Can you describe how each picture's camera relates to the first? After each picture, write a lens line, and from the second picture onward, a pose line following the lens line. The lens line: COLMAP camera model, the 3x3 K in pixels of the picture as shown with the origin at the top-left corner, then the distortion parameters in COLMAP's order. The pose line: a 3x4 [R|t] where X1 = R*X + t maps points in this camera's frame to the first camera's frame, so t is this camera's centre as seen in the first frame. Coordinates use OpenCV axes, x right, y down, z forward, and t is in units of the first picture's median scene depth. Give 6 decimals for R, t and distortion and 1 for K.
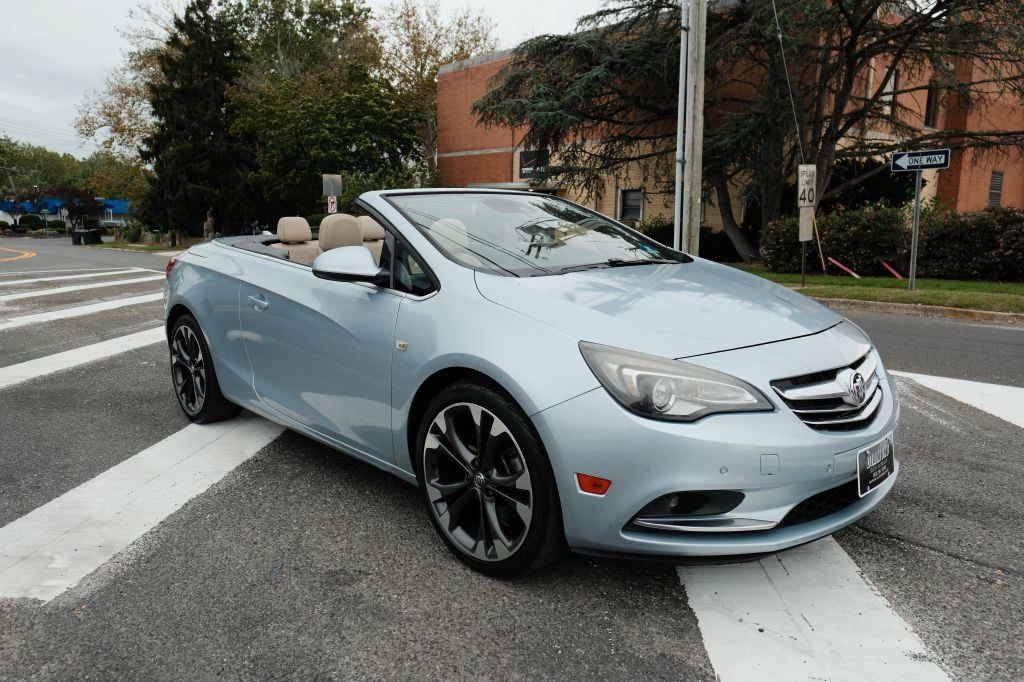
lens RADIAL K [[719.1, 0, 513.2], [0, 719.1, 336.9], [0, 0, 1]] dist [-0.015693, 0.007674]
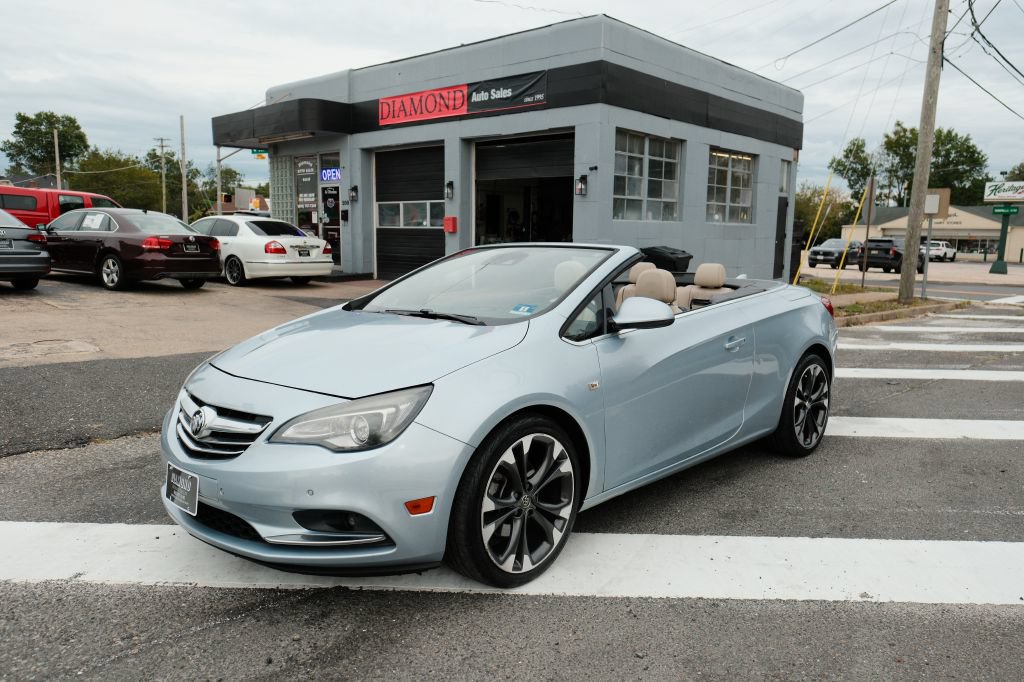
lens RADIAL K [[719.1, 0, 513.2], [0, 719.1, 336.9], [0, 0, 1]] dist [-0.015693, 0.007674]
pose [[0.031237, 0.129491, -0.991088, 0.348043], [-0.168877, 0.978000, 0.122458, -0.062847], [0.985142, 0.163547, 0.052418, 0.302363]]
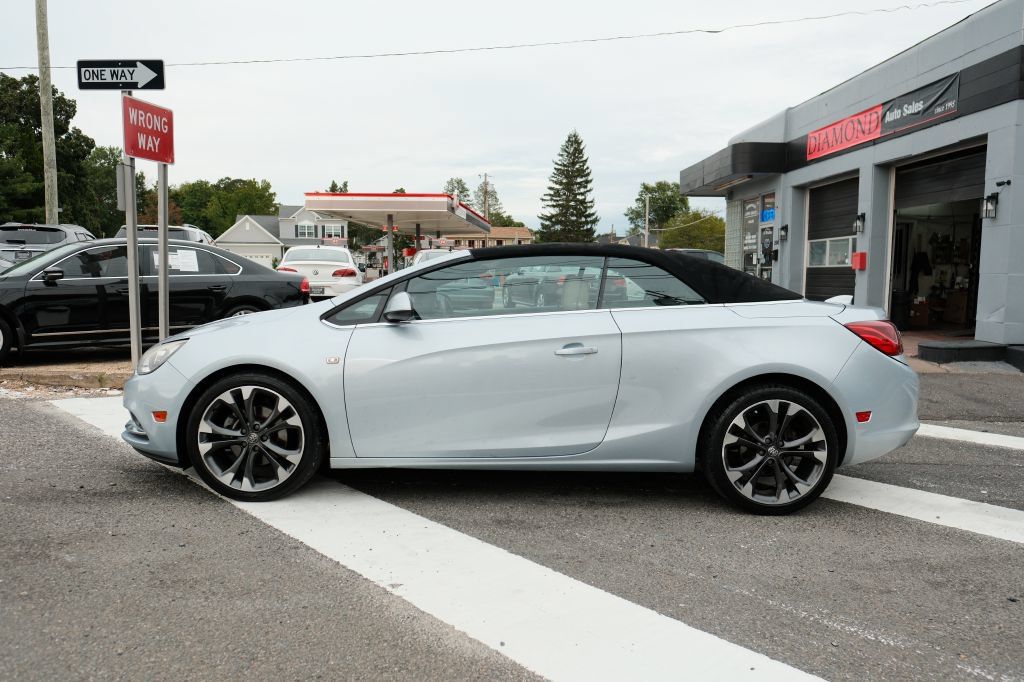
lens RADIAL K [[719.1, 0, 513.2], [0, 719.1, 336.9], [0, 0, 1]] dist [-0.015693, 0.007674]
pose [[-0.680546, 0.040611, -0.731579, 0.263700], [-0.132716, 0.975115, 0.177589, -0.096328], [0.720586, 0.217950, -0.658221, 0.624615]]
